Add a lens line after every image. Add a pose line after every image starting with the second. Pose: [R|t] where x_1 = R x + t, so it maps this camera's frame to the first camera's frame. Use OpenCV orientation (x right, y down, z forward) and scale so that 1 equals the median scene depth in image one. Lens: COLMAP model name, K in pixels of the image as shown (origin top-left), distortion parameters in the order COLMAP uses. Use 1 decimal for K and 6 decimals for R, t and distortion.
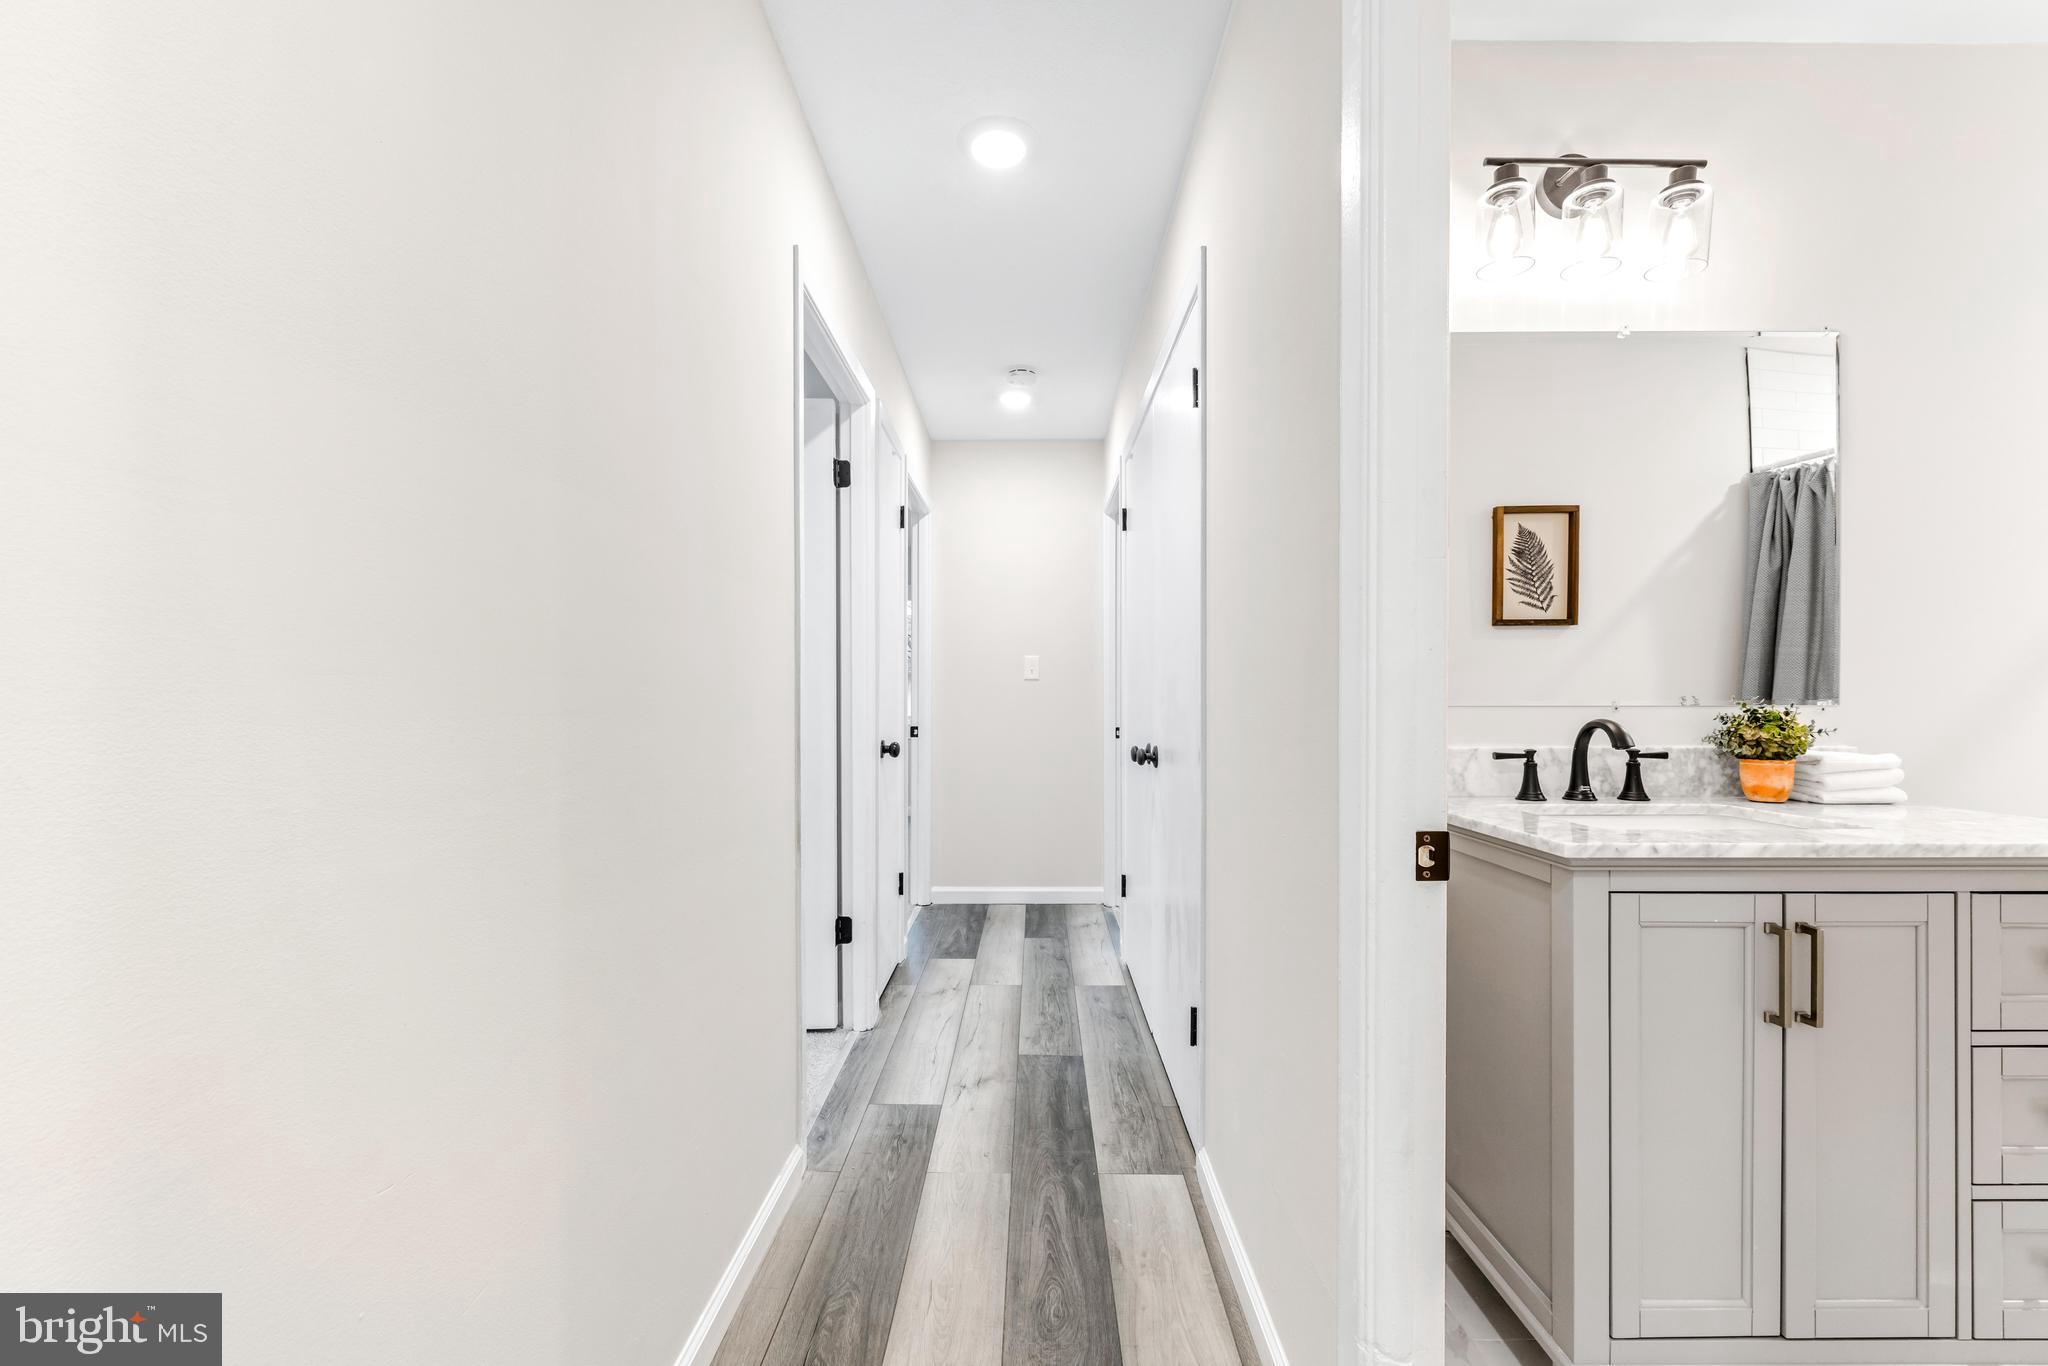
lens RADIAL K [[826.5, 0, 1026.2], [0, 826.5, 696.9], [0, 0, 1]] dist [-0.004521, -0.000540]
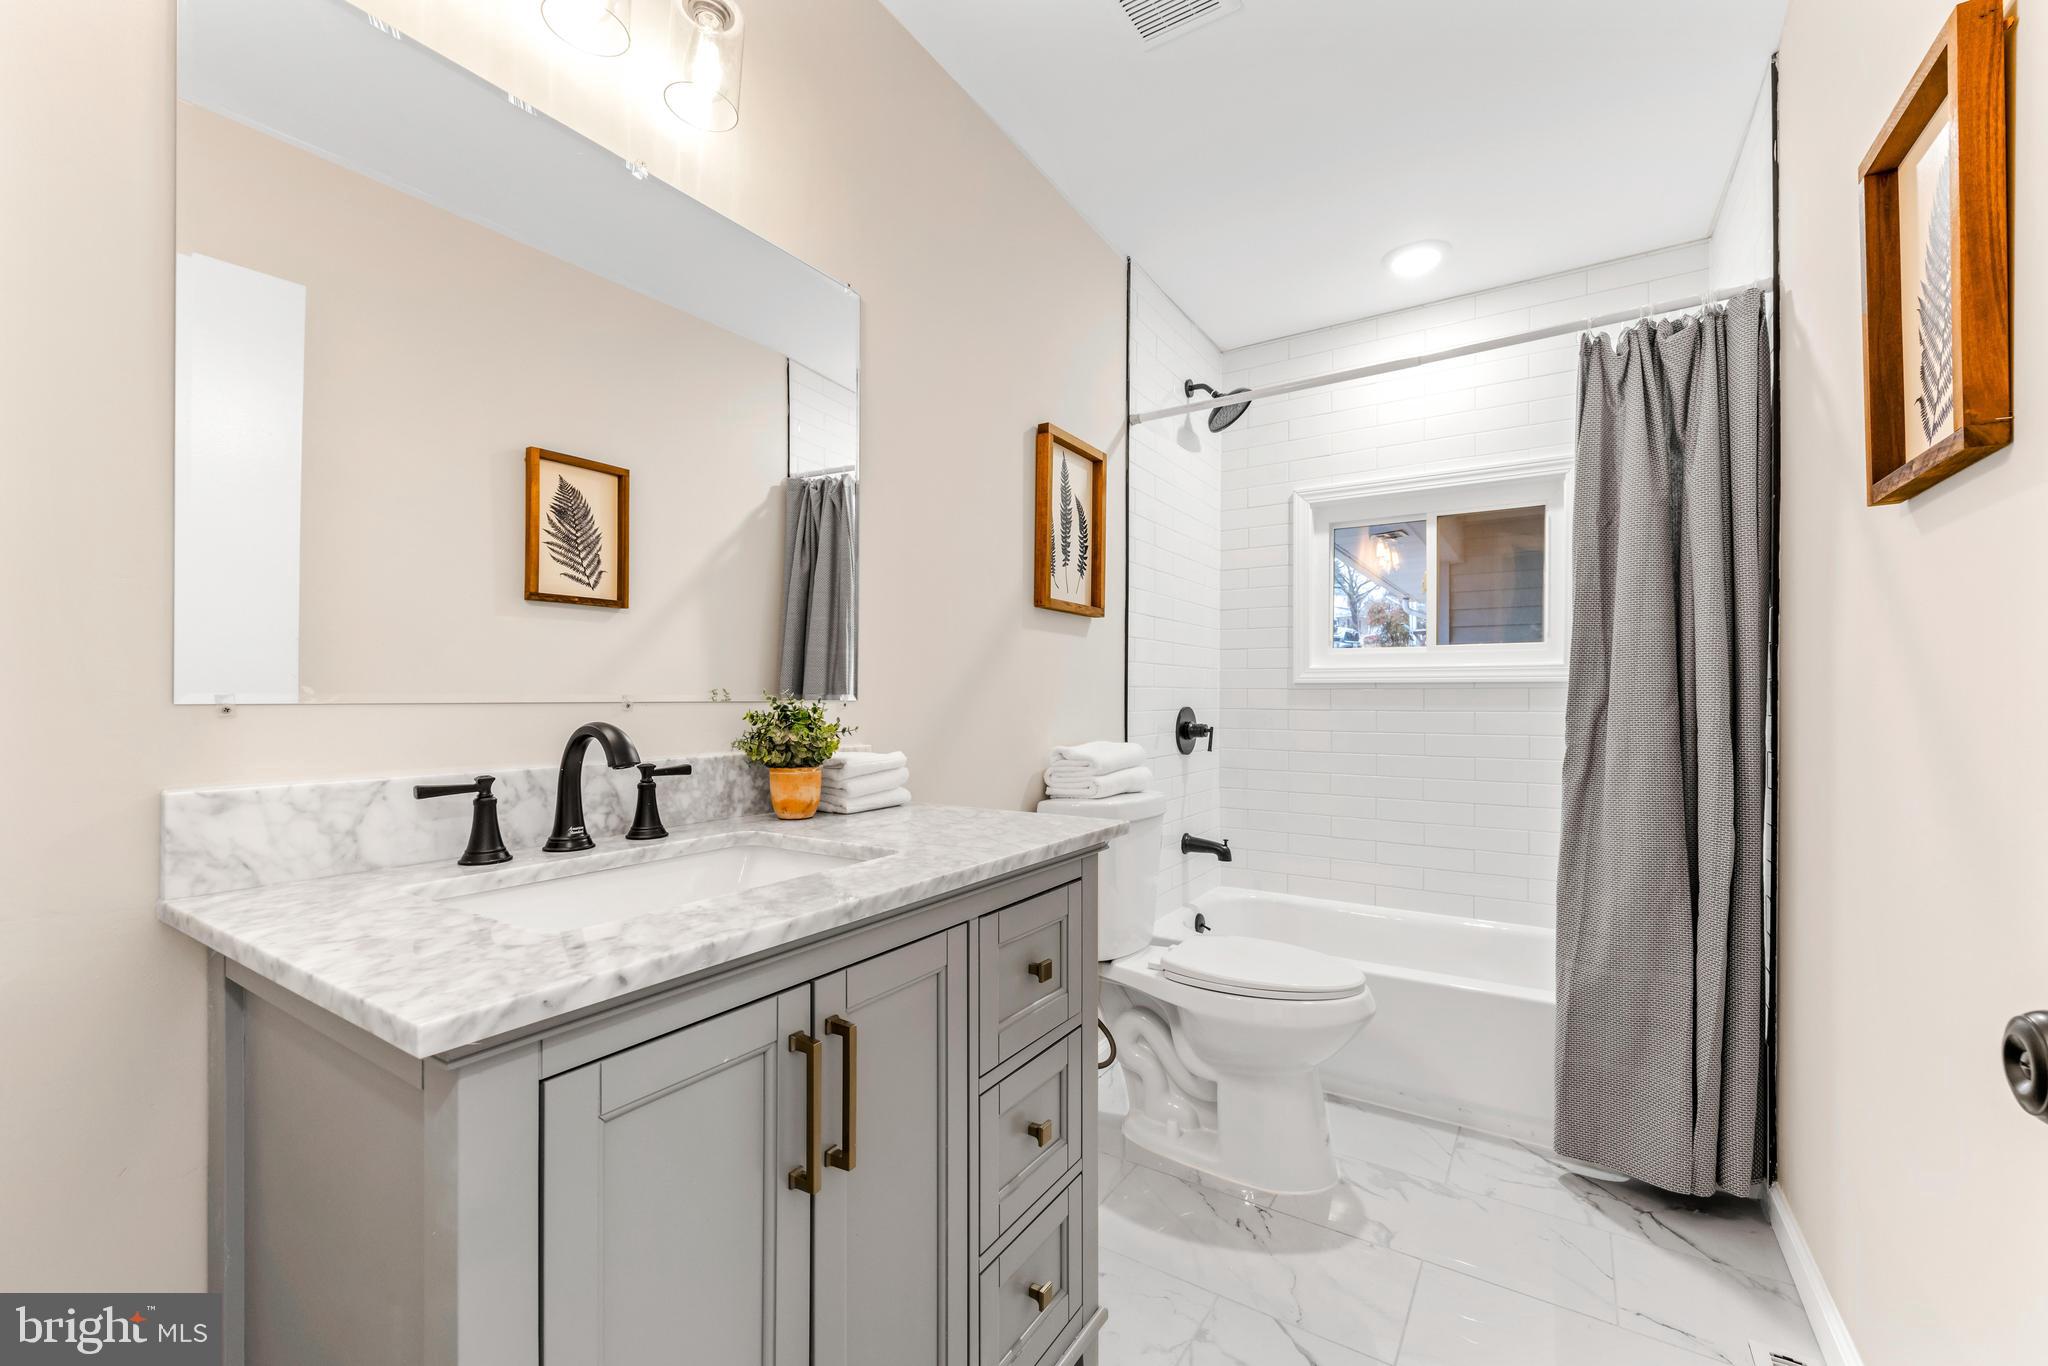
lens RADIAL K [[826.5, 0, 1031.3], [0, 826.5, 694.6], [0, 0, 1]] dist [-0.004521, -0.000540]
pose [[0.536215, 0.002990, 0.844076, 0.316506], [-0.003922, 0.999992, -0.001050, 0.003755], [-0.844072, -0.002748, 0.536223, 0.345449]]
